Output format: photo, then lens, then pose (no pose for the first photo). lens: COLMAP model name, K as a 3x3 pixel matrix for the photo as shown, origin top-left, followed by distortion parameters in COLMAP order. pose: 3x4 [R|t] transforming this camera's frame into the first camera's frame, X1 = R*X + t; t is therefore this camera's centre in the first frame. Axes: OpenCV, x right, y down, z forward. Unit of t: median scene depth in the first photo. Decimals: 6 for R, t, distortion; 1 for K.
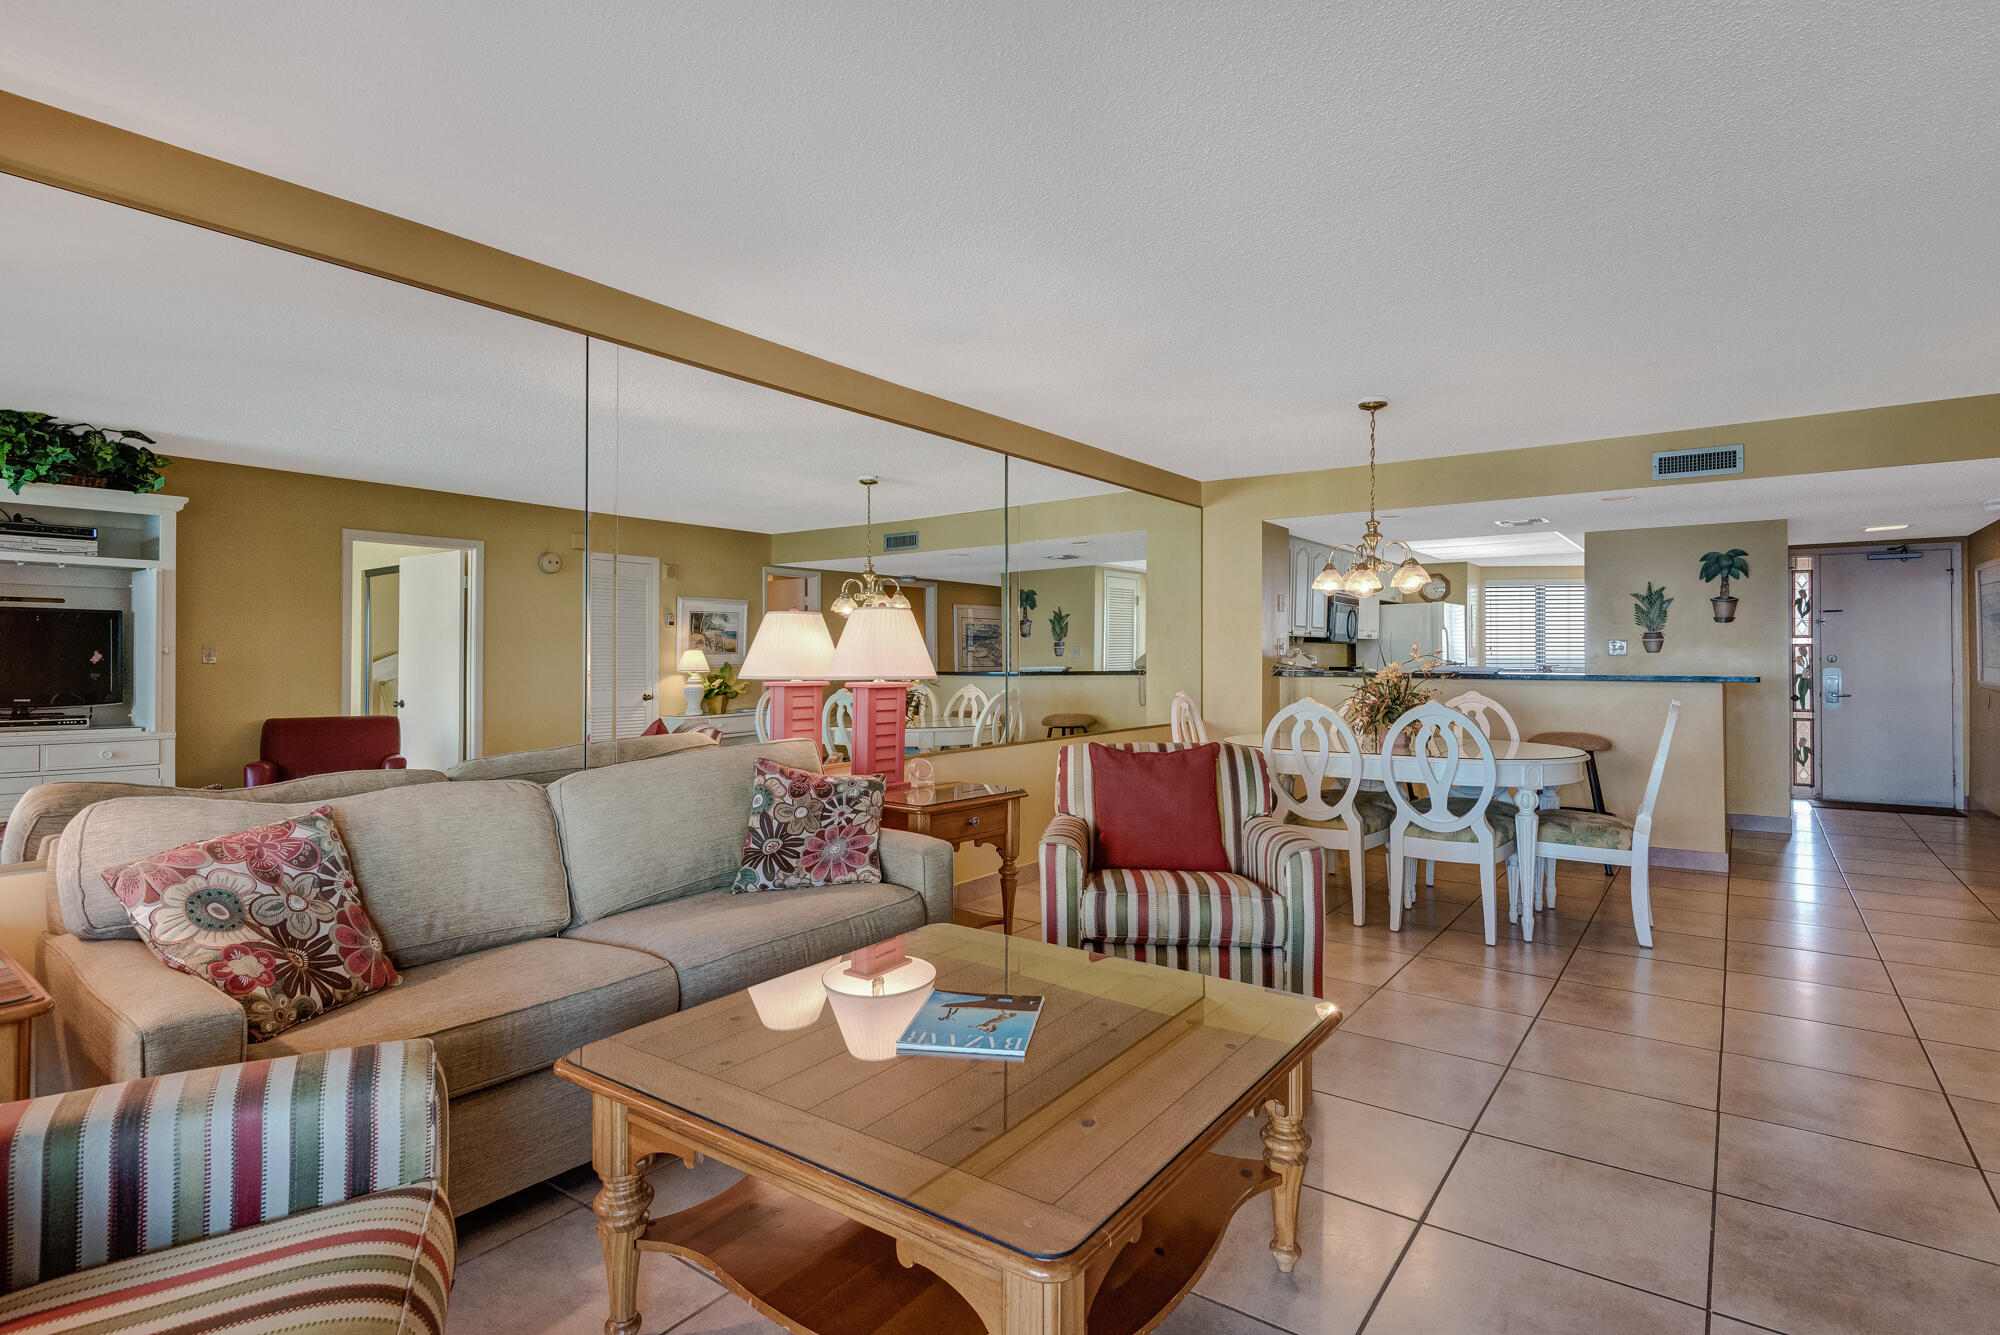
lens RADIAL K [[982.8, 0, 1020.8], [0, 982.8, 658.9], [0, 0, 1]] dist [-0.000266, -0.000443]
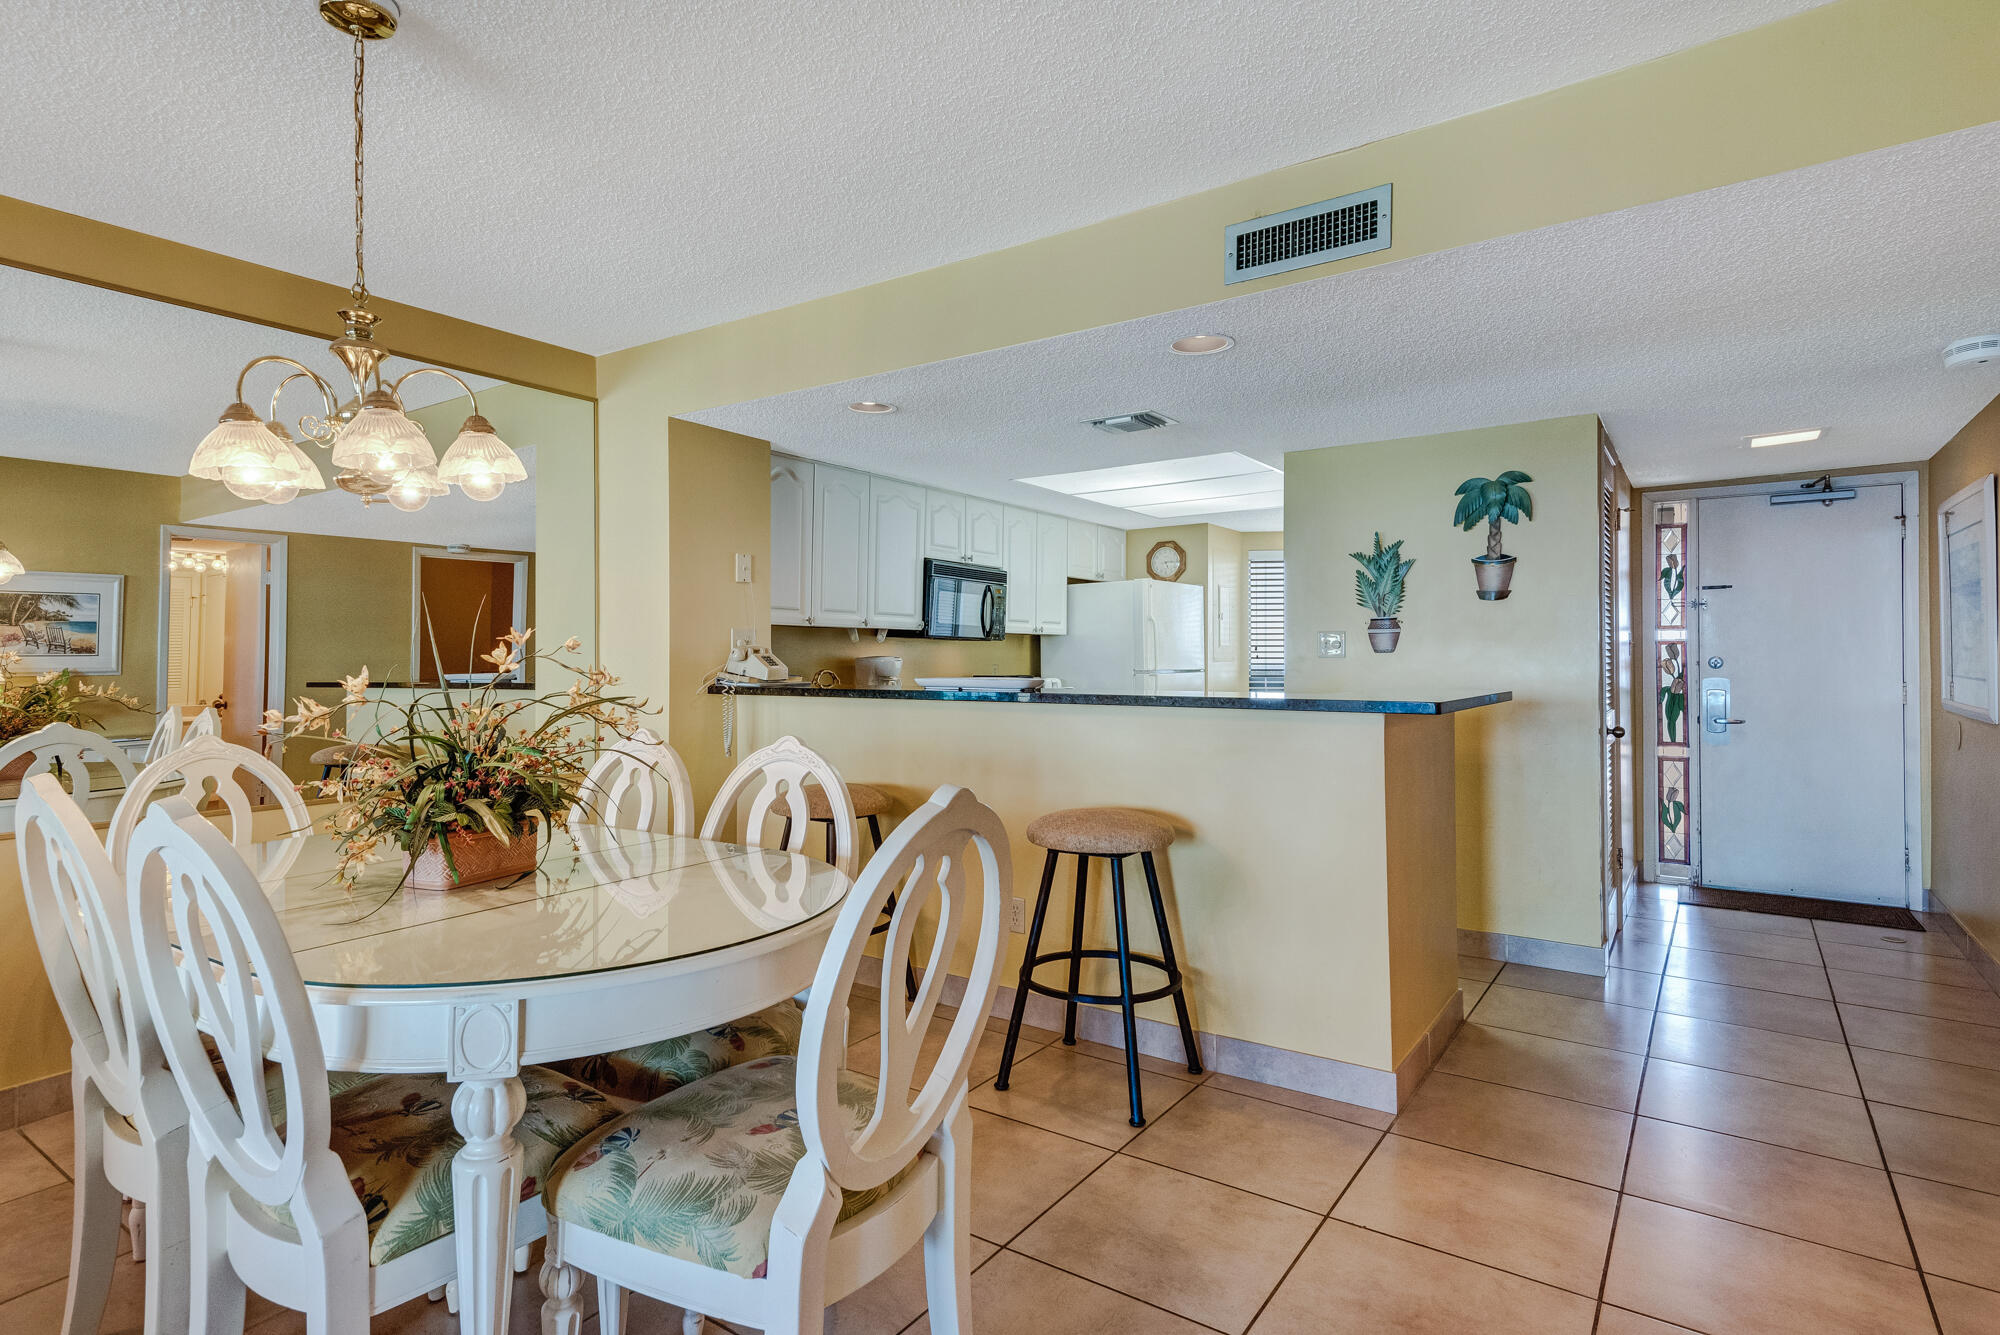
lens RADIAL K [[1052.5, 0, 968.7], [0, 1052.5, 665.4], [0, 0, 1]] dist [0.011691, 0.000351]
pose [[0.999938, -0.000374, 0.011101, 0.373288], [0.000351, 0.999998, 0.002065, -0.000295], [-0.011102, -0.002061, 0.999936, 0.358841]]
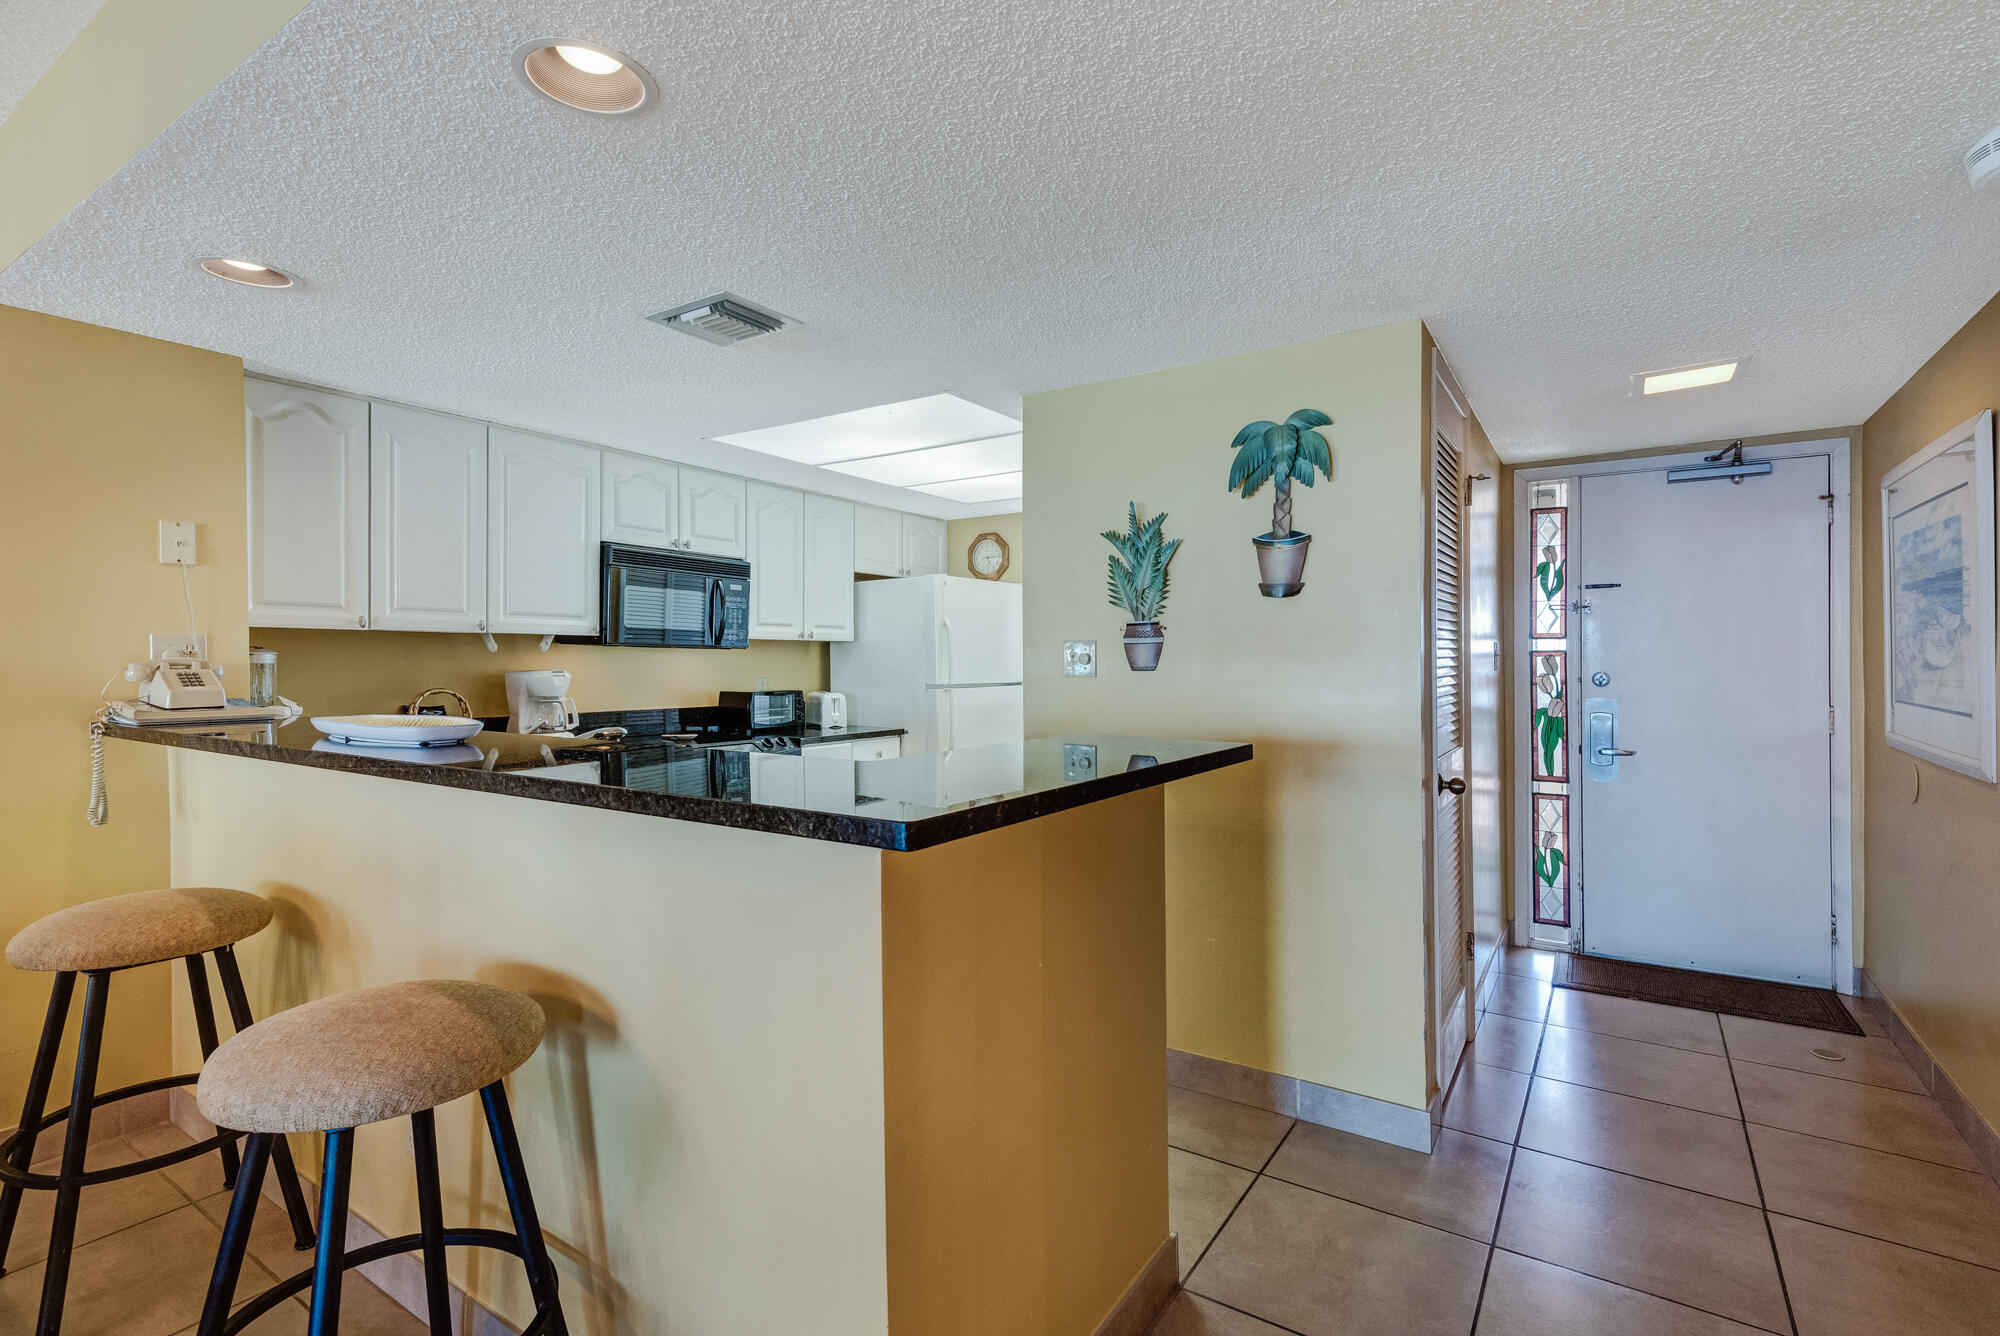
lens RADIAL K [[950.1, 0, 1000.8], [0, 950.1, 667.9], [0, 0, 1]] dist [0.014102, -0.000203]
pose [[0.998681, 0.000942, 0.051339, 0.539732], [-0.001194, 0.999987, 0.004871, -0.009218], [-0.051334, -0.004926, 0.998669, 0.574566]]
